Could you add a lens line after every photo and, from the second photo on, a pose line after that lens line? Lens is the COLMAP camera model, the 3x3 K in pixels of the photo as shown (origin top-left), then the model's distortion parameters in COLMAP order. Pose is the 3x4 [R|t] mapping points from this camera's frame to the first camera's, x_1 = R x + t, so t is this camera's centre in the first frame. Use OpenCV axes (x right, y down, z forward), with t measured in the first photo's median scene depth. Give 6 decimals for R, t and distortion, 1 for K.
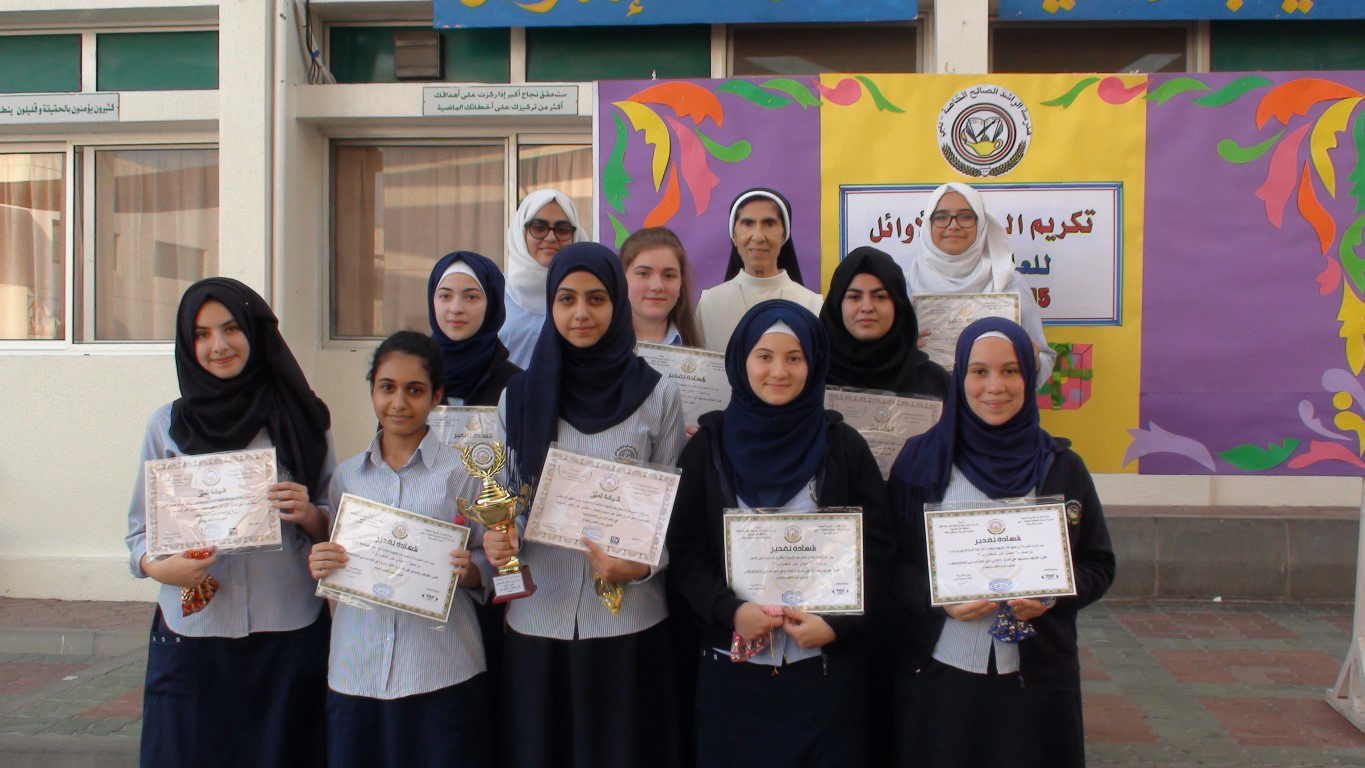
lens RADIAL K [[1629.9, 0, 720.4], [0, 1629.9, 384.7], [0, 0, 1]] dist [-0.010203, -0.010397]
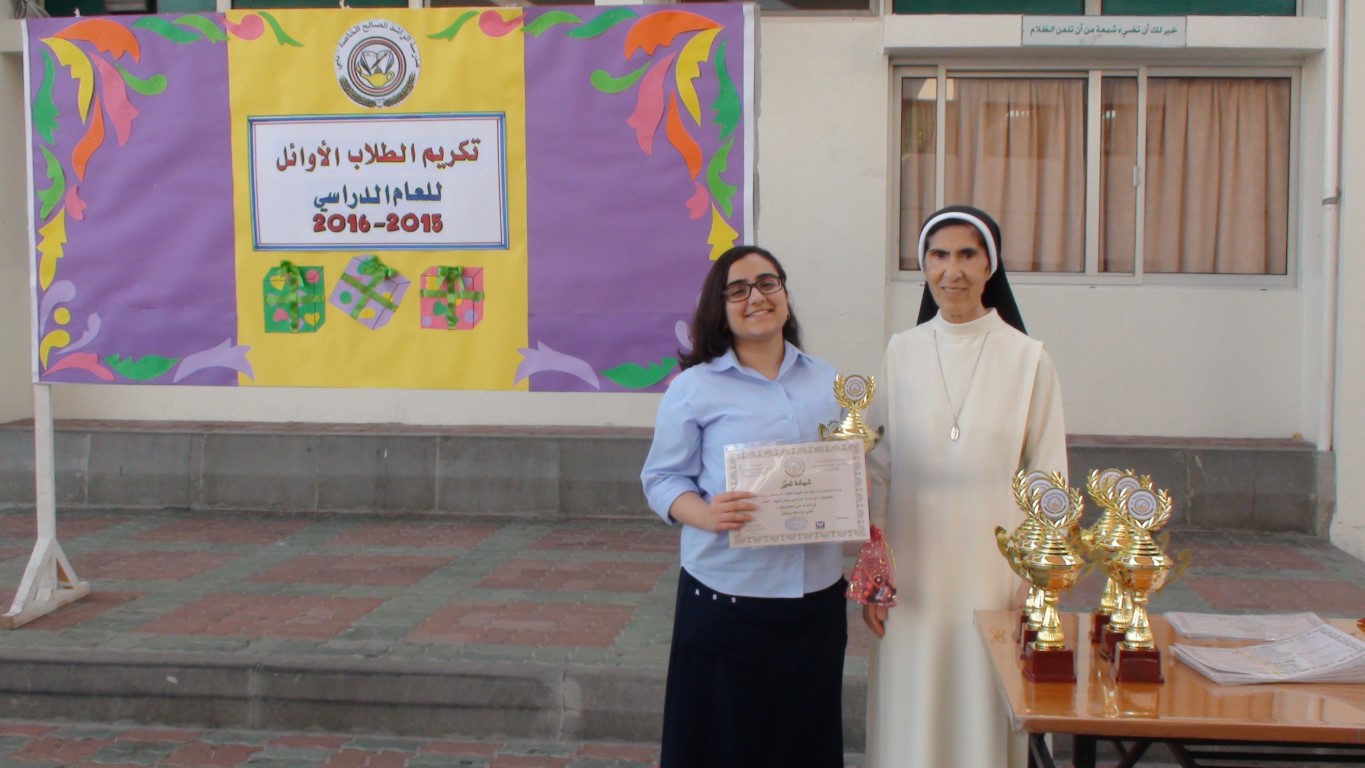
lens RADIAL K [[1625.3, 0, 713.6], [0, 1625.3, 383.0], [0, 0, 1]] dist [-0.002914, -0.020045]
pose [[0.999555, 0.000466, -0.029811, 0.408561], [0.000779, 0.999128, 0.041750, 0.005854], [0.029805, -0.041754, 0.998683, -0.044080]]
